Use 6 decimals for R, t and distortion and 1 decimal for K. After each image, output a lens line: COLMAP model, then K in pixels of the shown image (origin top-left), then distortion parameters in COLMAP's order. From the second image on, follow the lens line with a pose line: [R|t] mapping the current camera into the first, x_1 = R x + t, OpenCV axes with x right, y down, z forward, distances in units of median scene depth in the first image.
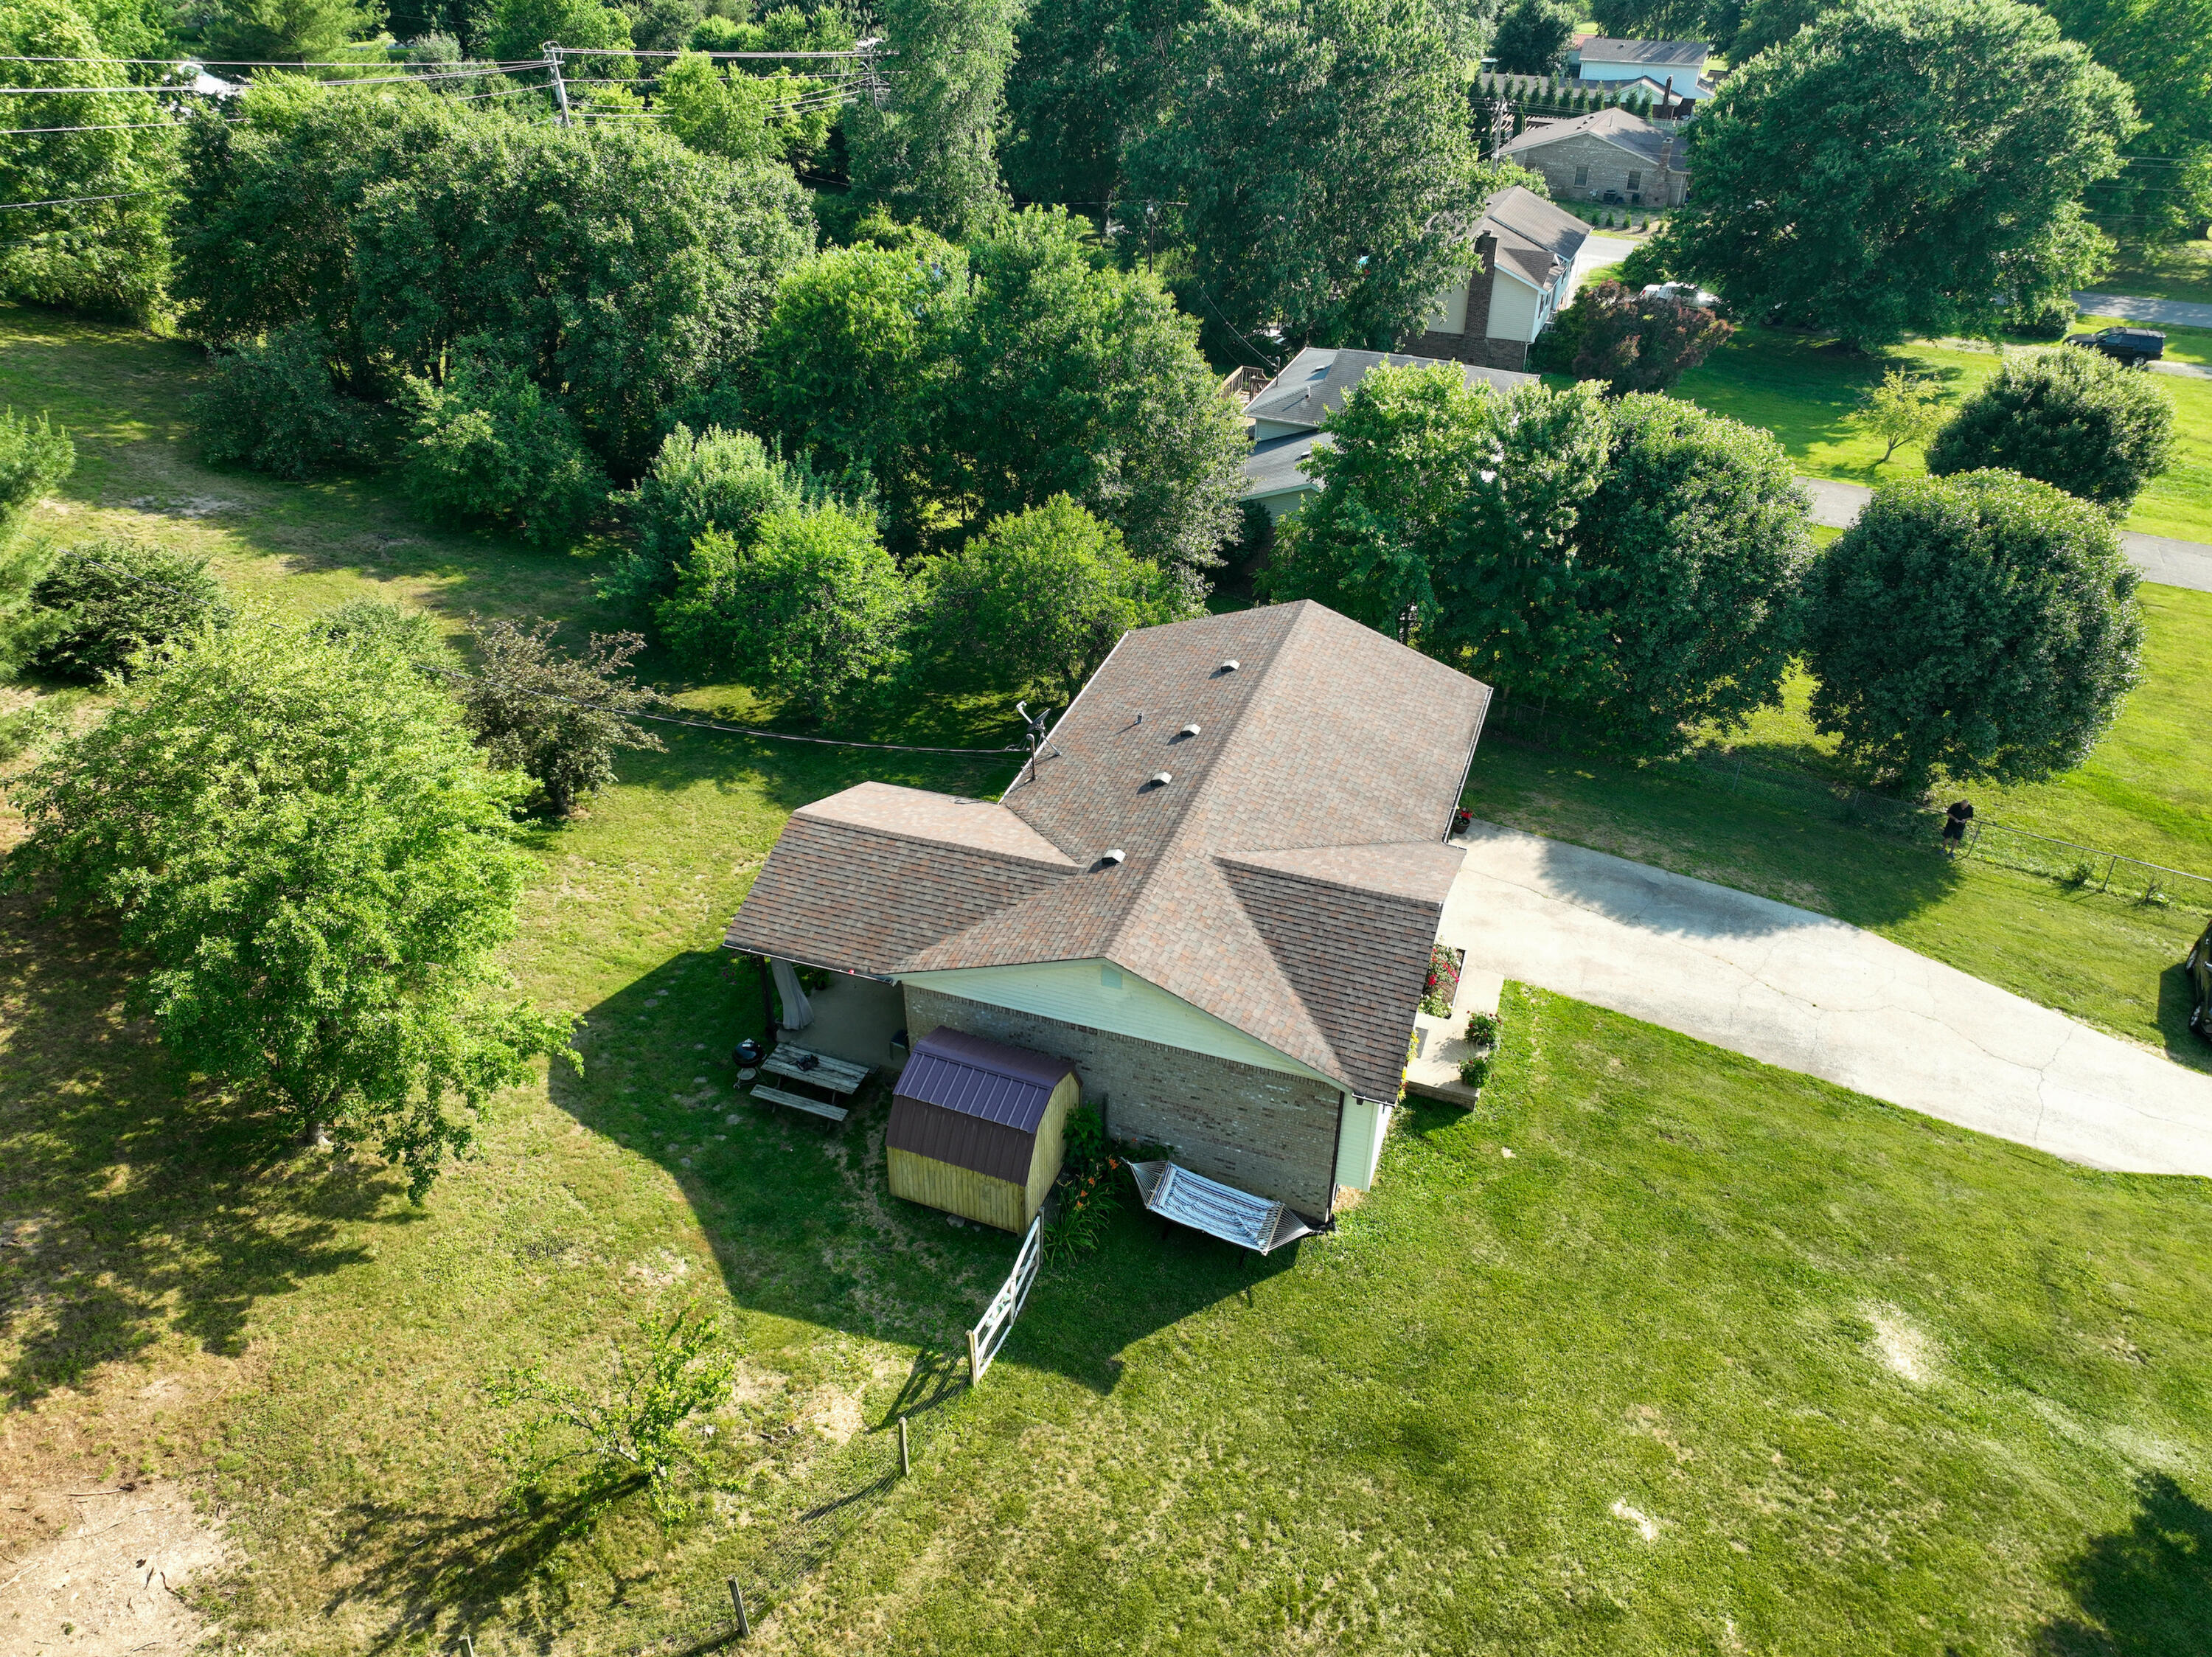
lens RADIAL K [[1548.6, 0, 1108.7], [0, 1548.6, 827.8], [0, 0, 1]] dist [0.003028, 0.010468]
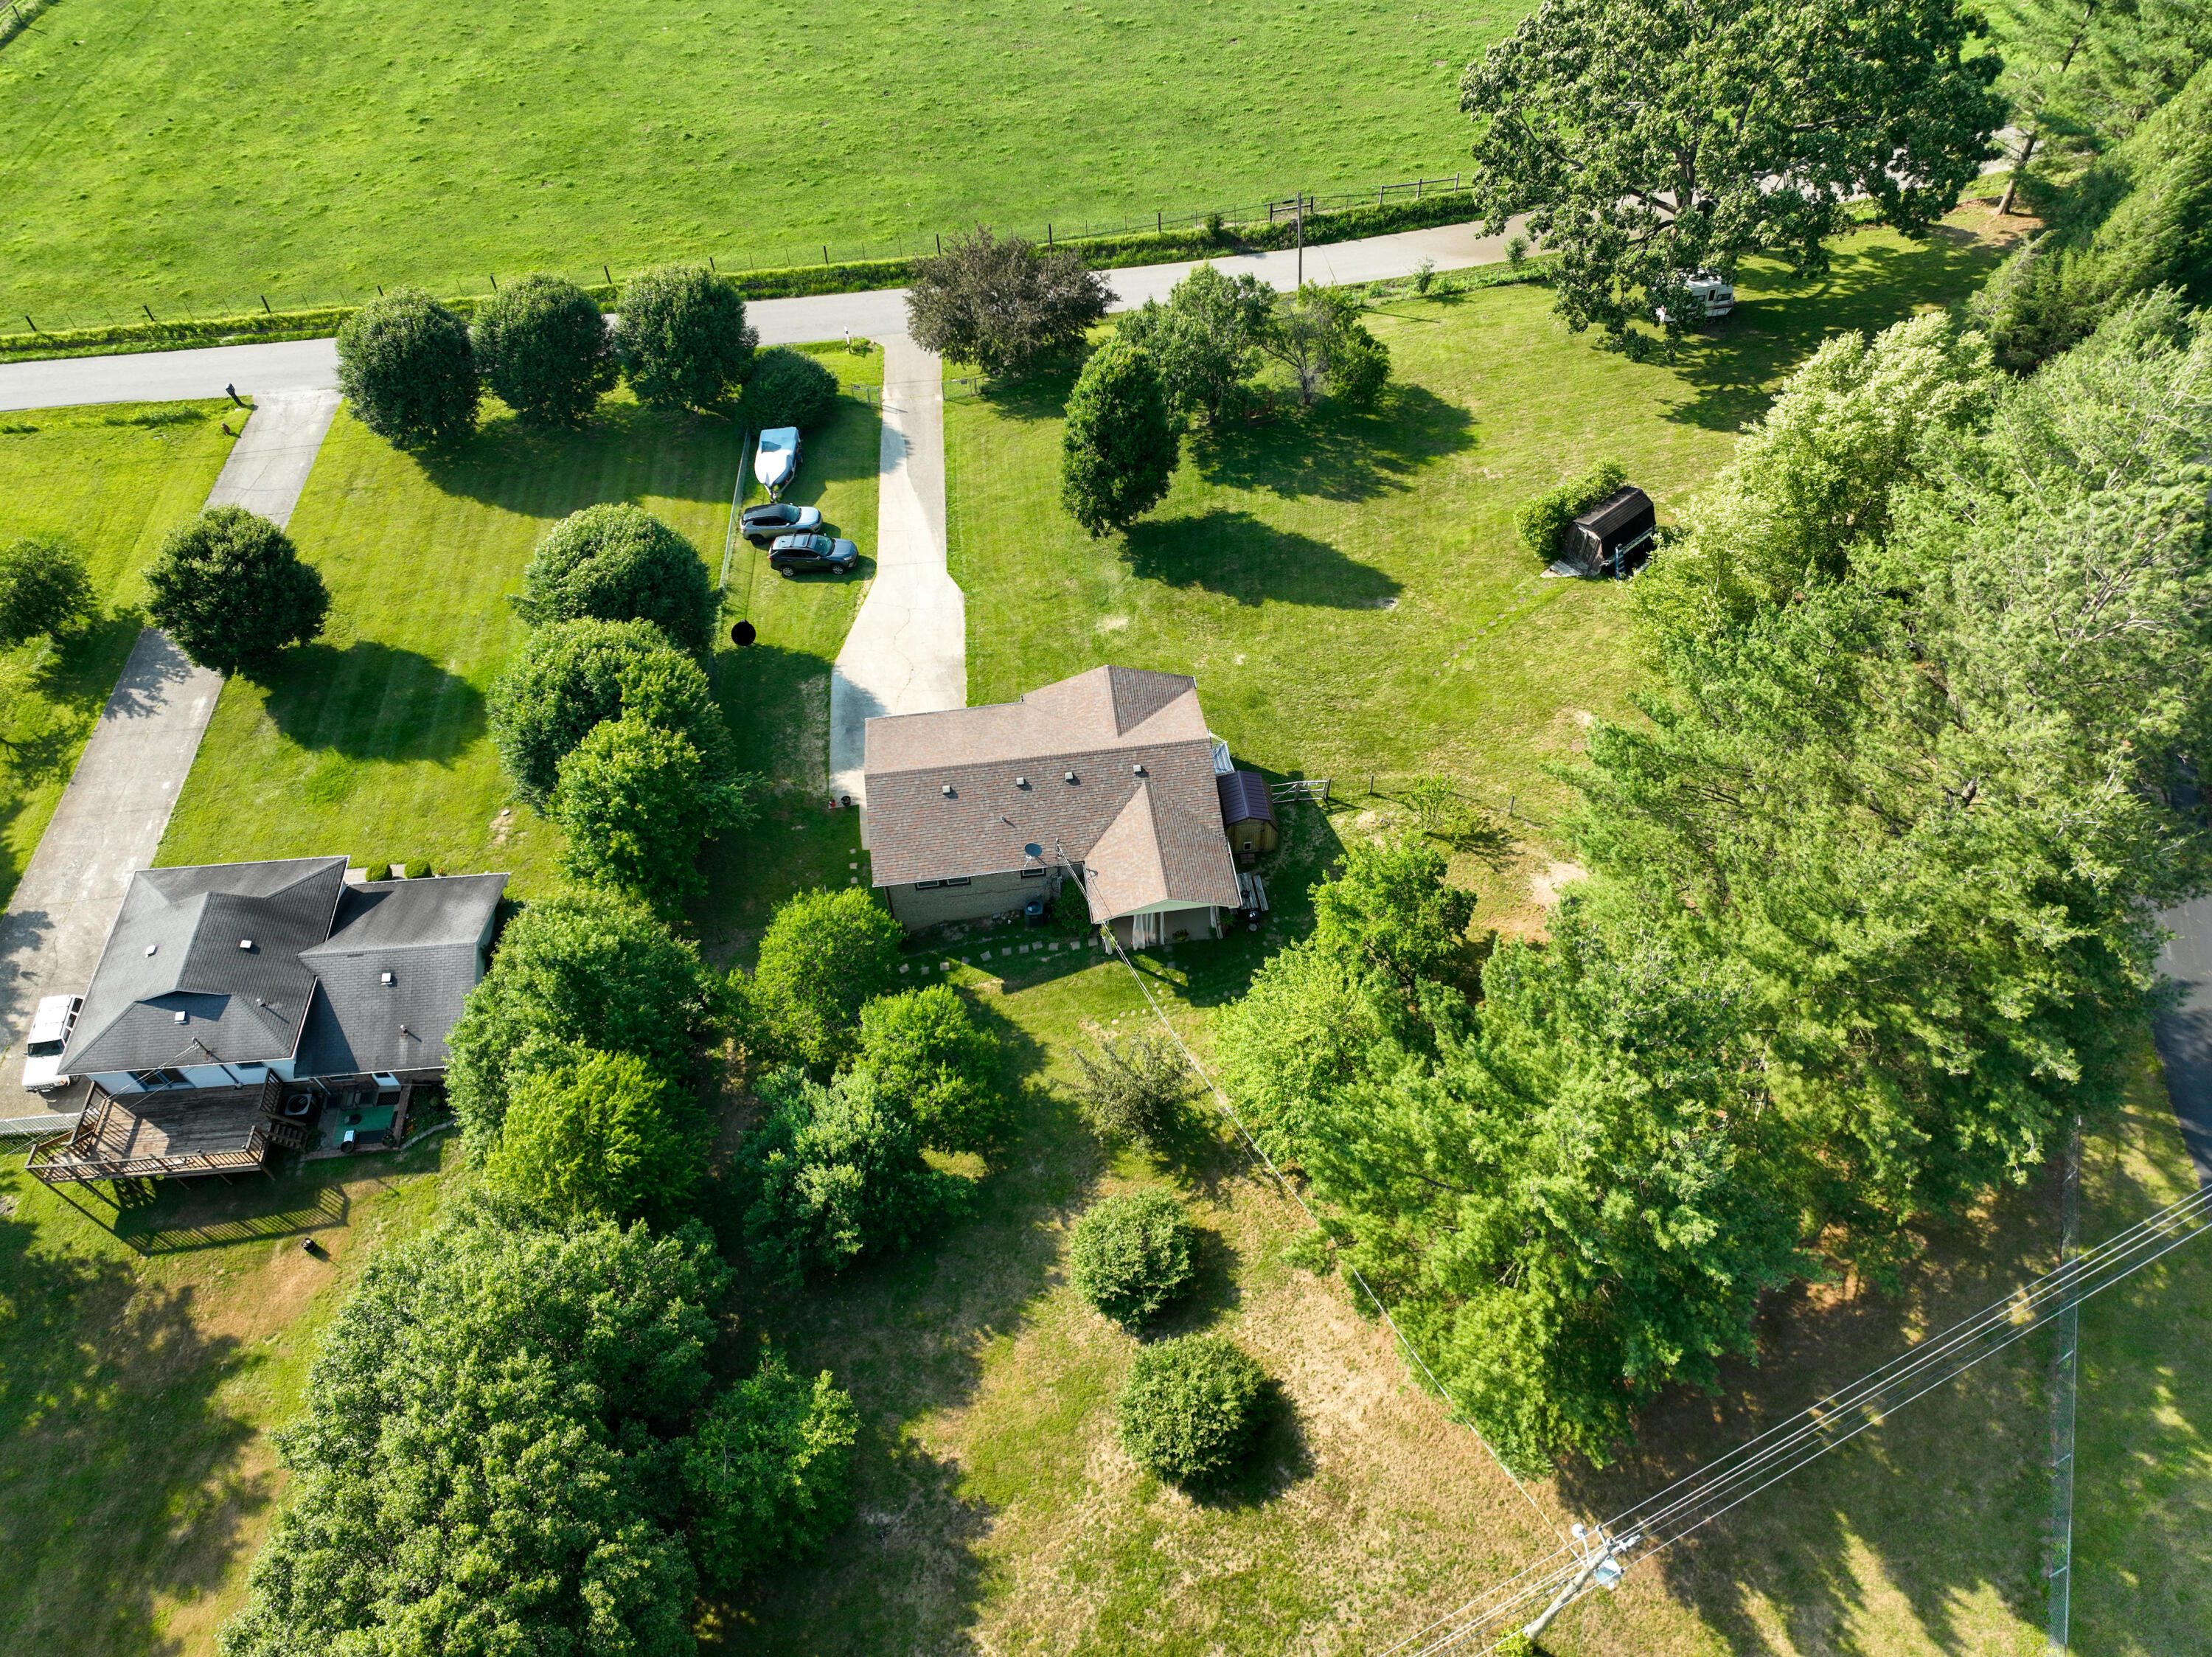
lens RADIAL K [[1548.6, 0, 1108.7], [0, 1548.6, 827.8], [0, 0, 1]] dist [0.003028, 0.010468]
pose [[-0.448625, -0.698916, 0.557002, -1.298419], [0.509839, 0.311737, 0.801800, -1.790112], [-0.734030, 0.643689, 0.216482, 0.611269]]
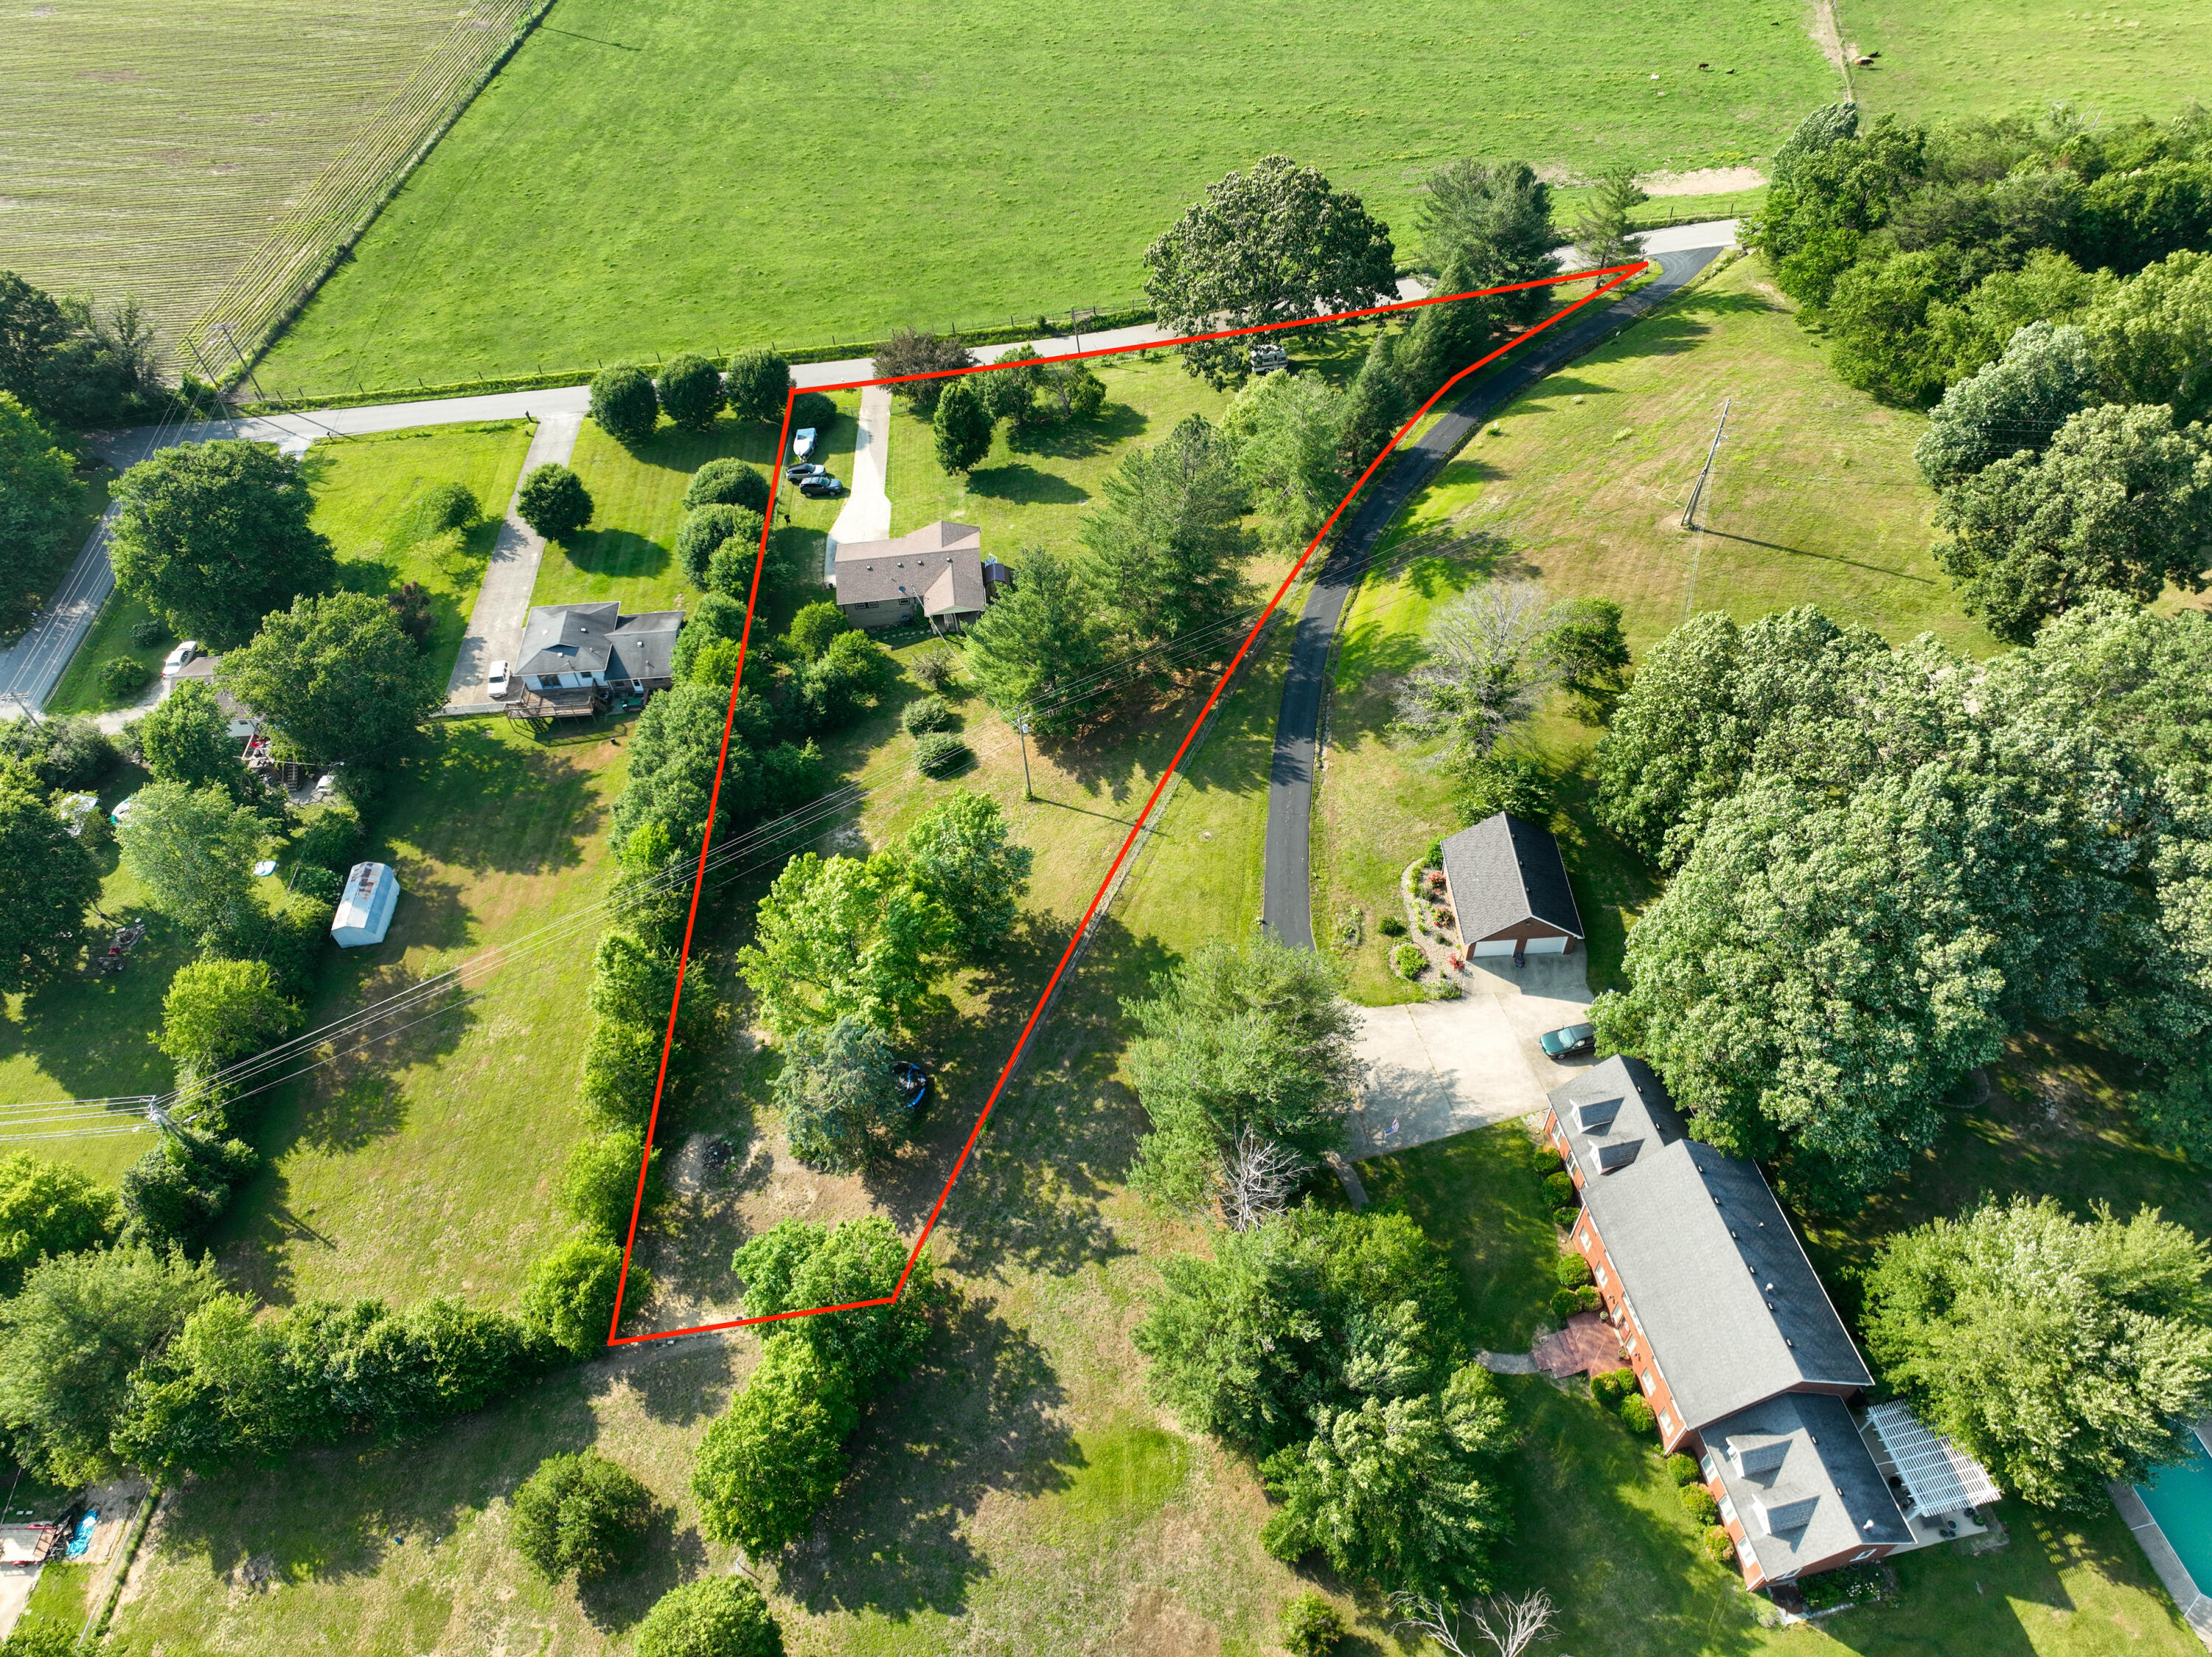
lens RADIAL K [[1519.8, 0, 1114.1], [0, 1519.8, 838.5], [0, 0, 1]] dist [0.004529, -0.003478]
pose [[-0.432041, -0.687515, 0.583664, -4.043042], [0.533802, 0.326693, 0.779953, -3.513989], [-0.726909, 0.648533, 0.225852, 0.020581]]
